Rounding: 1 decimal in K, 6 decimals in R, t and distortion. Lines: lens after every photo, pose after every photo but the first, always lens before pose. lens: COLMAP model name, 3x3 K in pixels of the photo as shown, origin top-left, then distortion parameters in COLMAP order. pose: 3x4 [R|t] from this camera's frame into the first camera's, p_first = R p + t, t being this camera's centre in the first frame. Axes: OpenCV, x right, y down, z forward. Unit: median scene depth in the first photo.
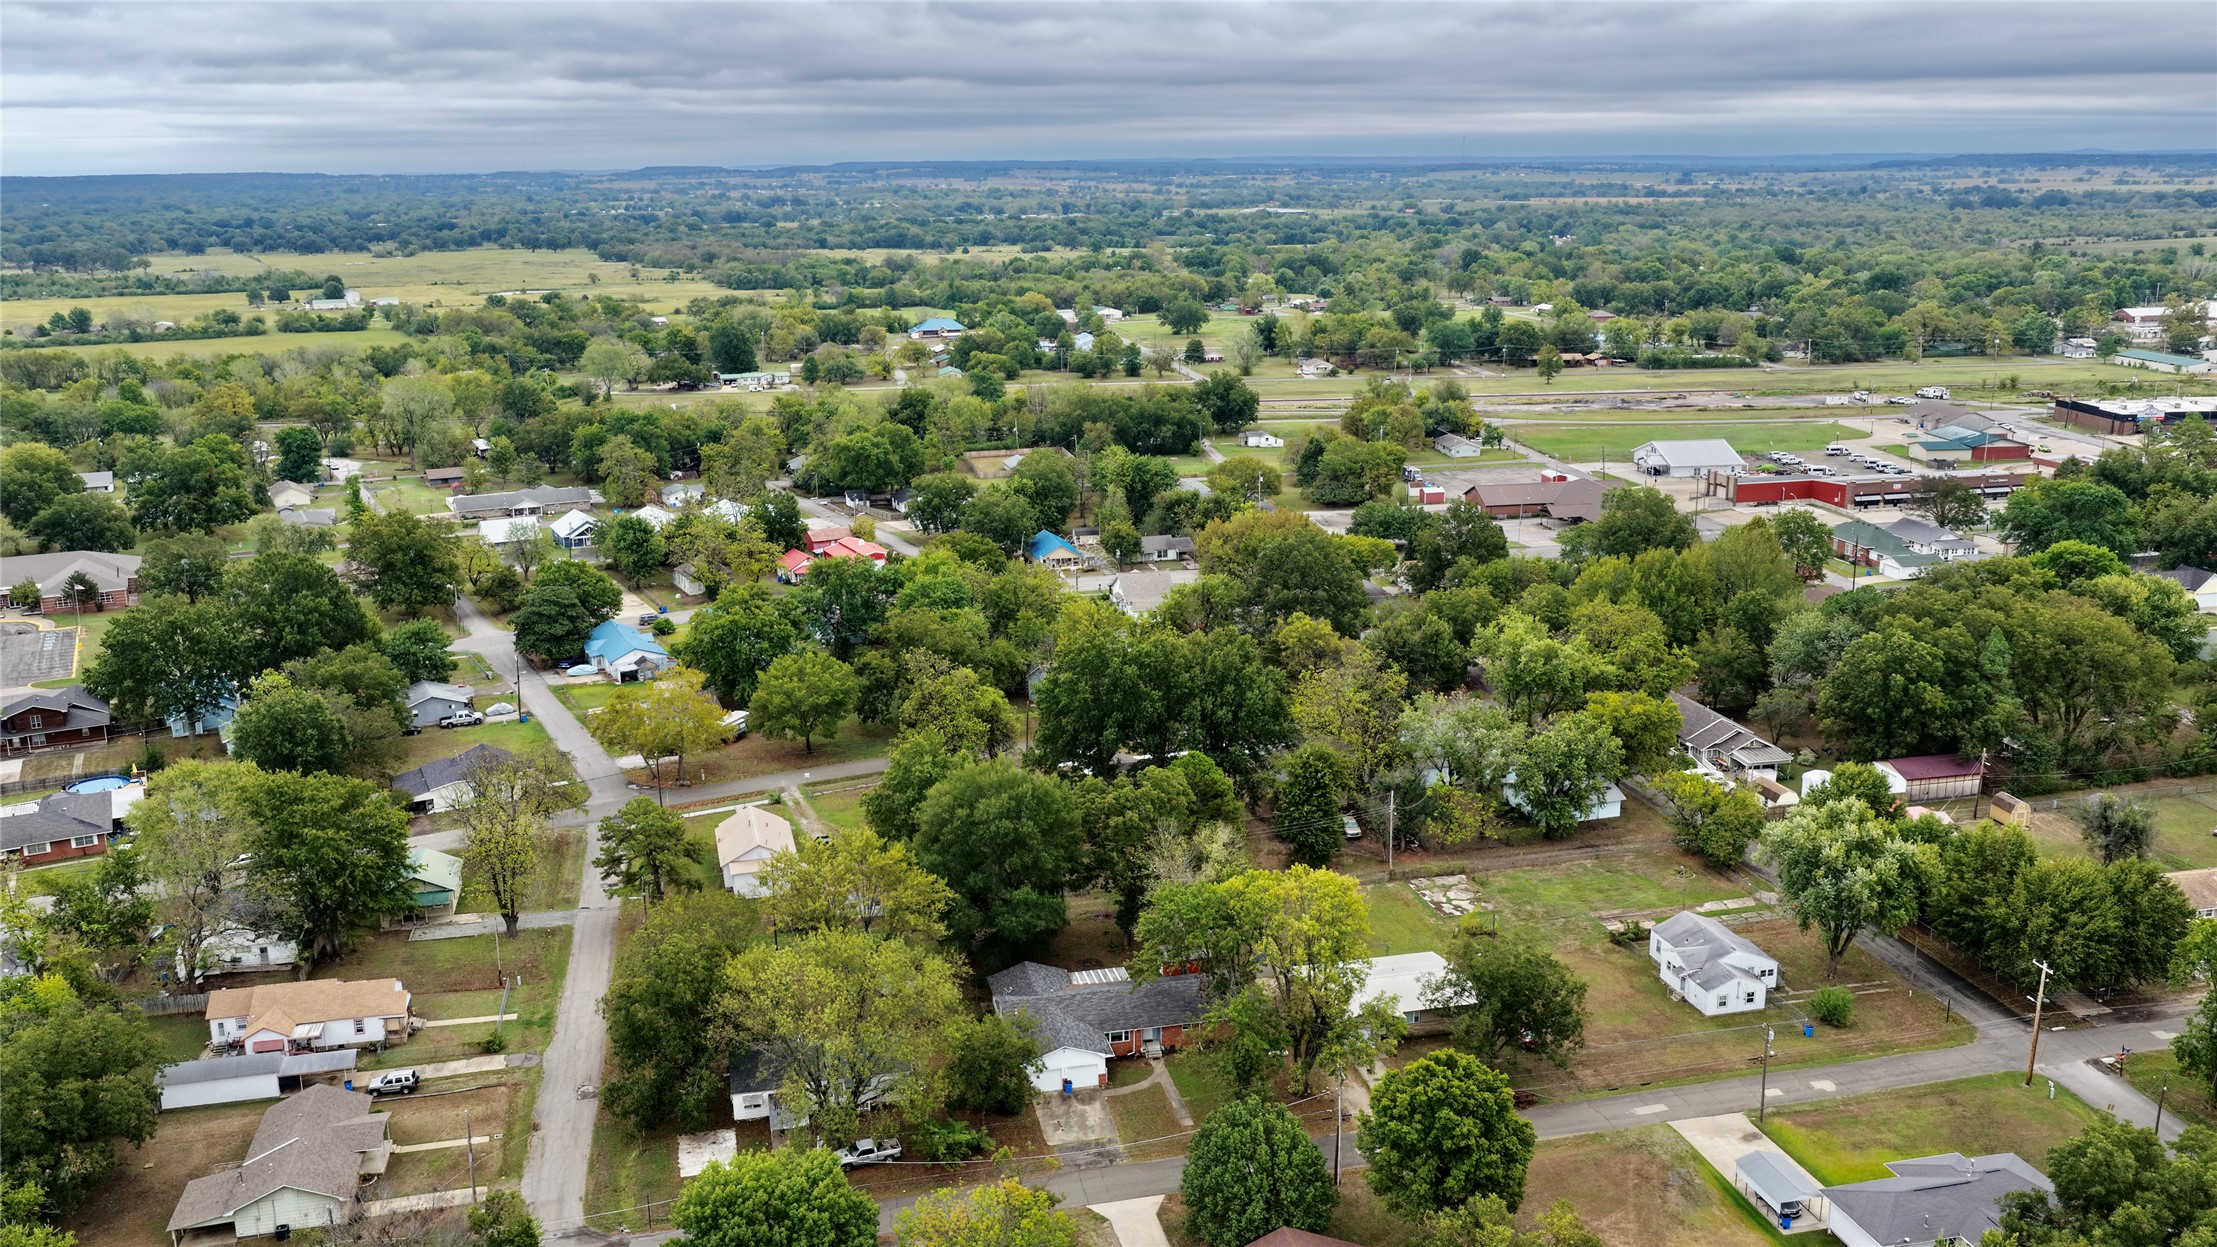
lens RADIAL K [[1815.2, 0, 1118.4], [0, 1815.2, 613.1], [0, 0, 1]] dist [-0.012082, 0.029822]
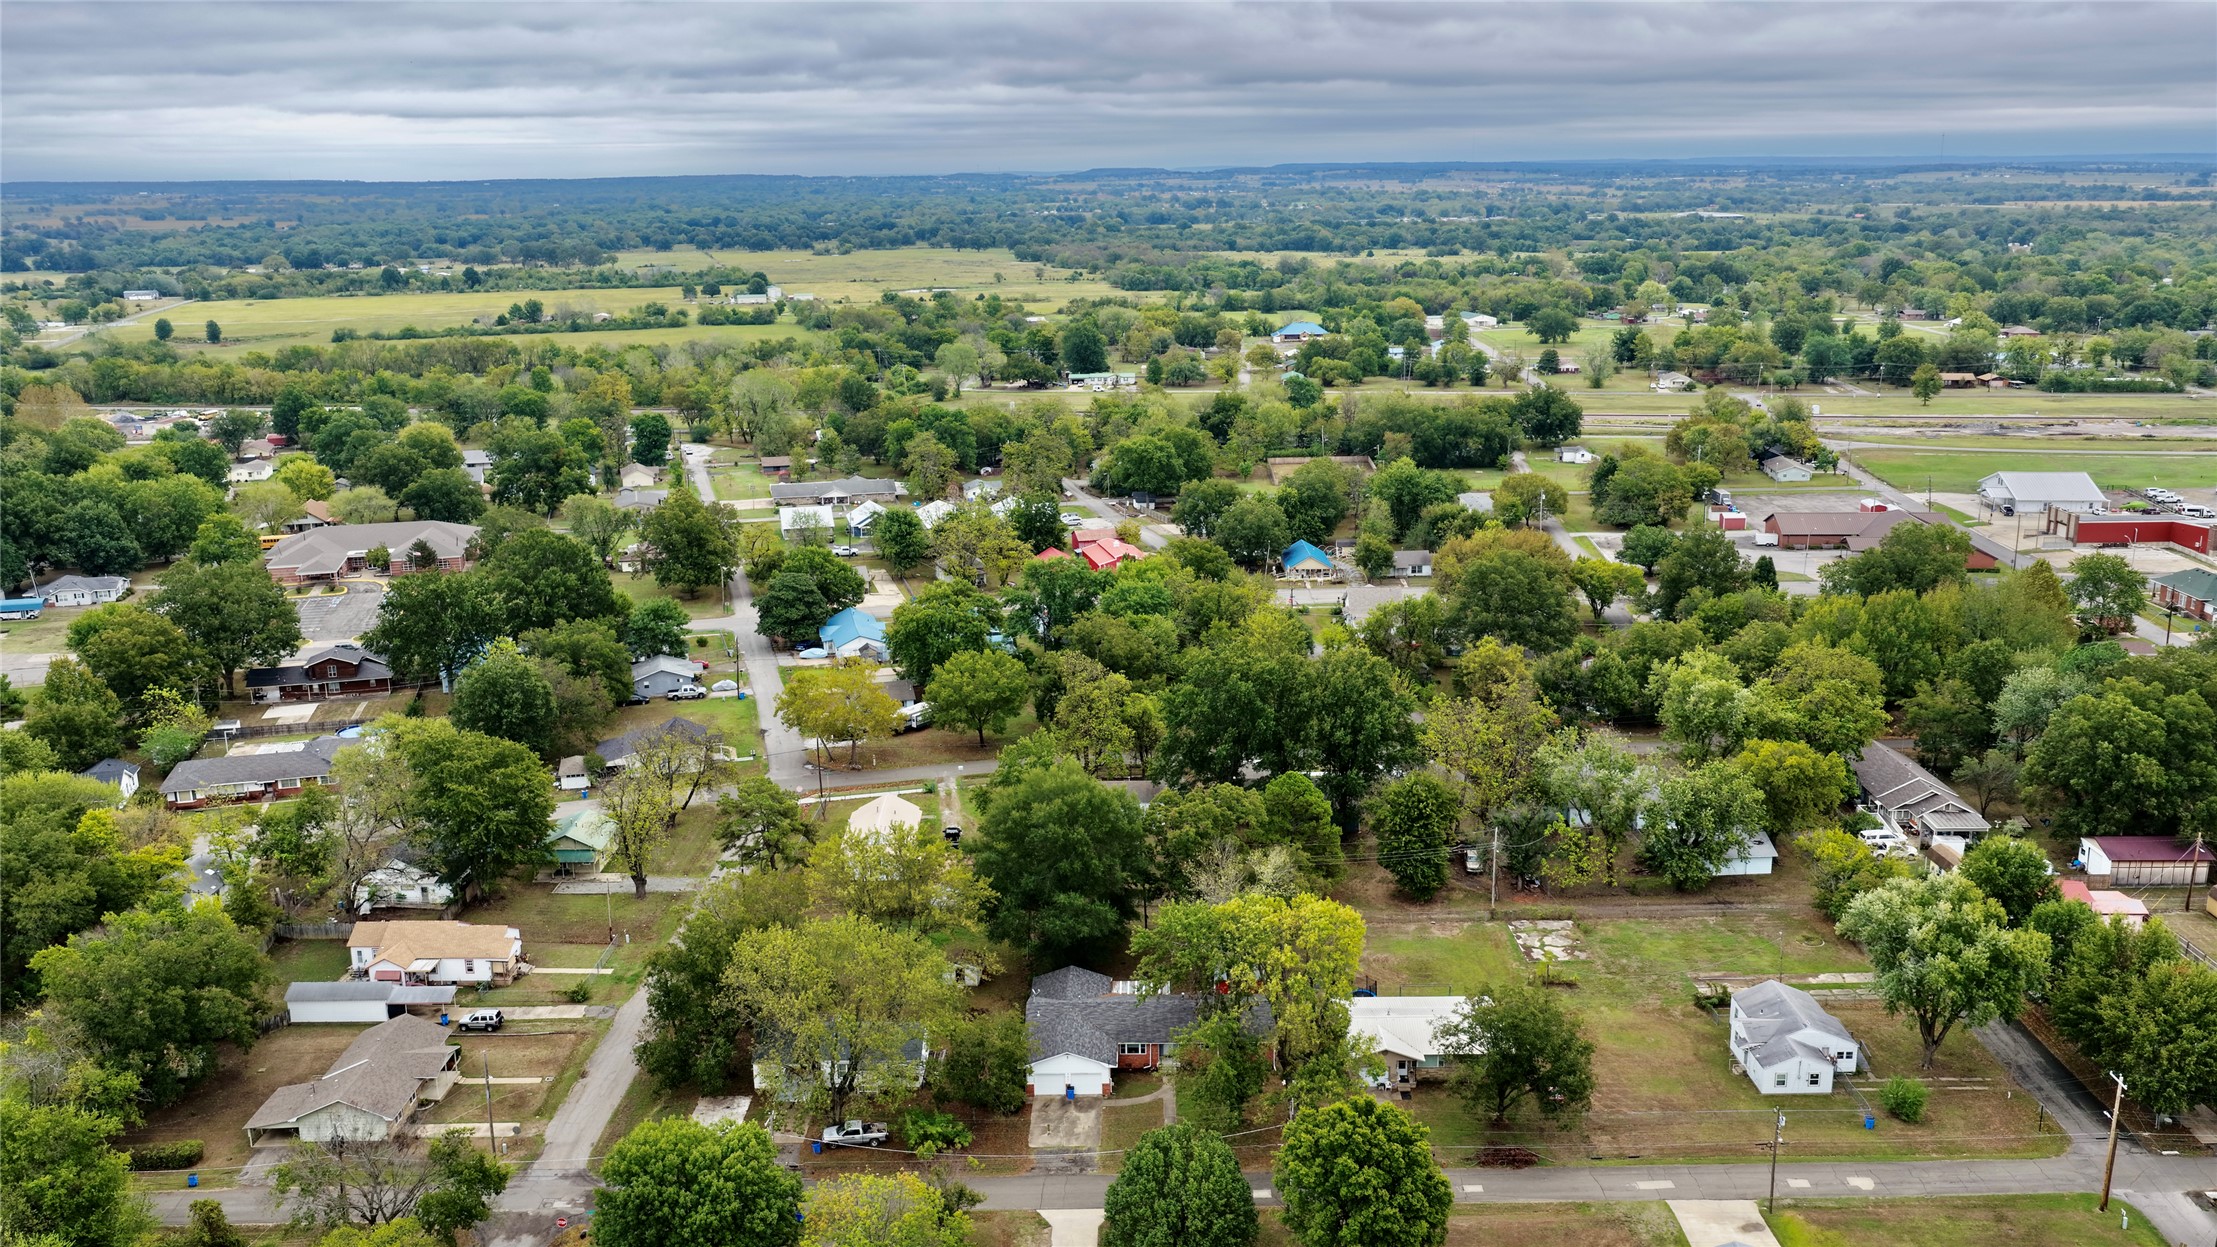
lens RADIAL K [[1815.2, 0, 1122.1], [0, 1815.2, 633.0], [0, 0, 1]] dist [-0.012082, 0.029822]
pose [[0.973451, 0.055269, -0.222125, 0.130331], [-0.053142, 0.998466, 0.015549, -0.007406], [0.222643, -0.003332, 0.974894, 0.012866]]
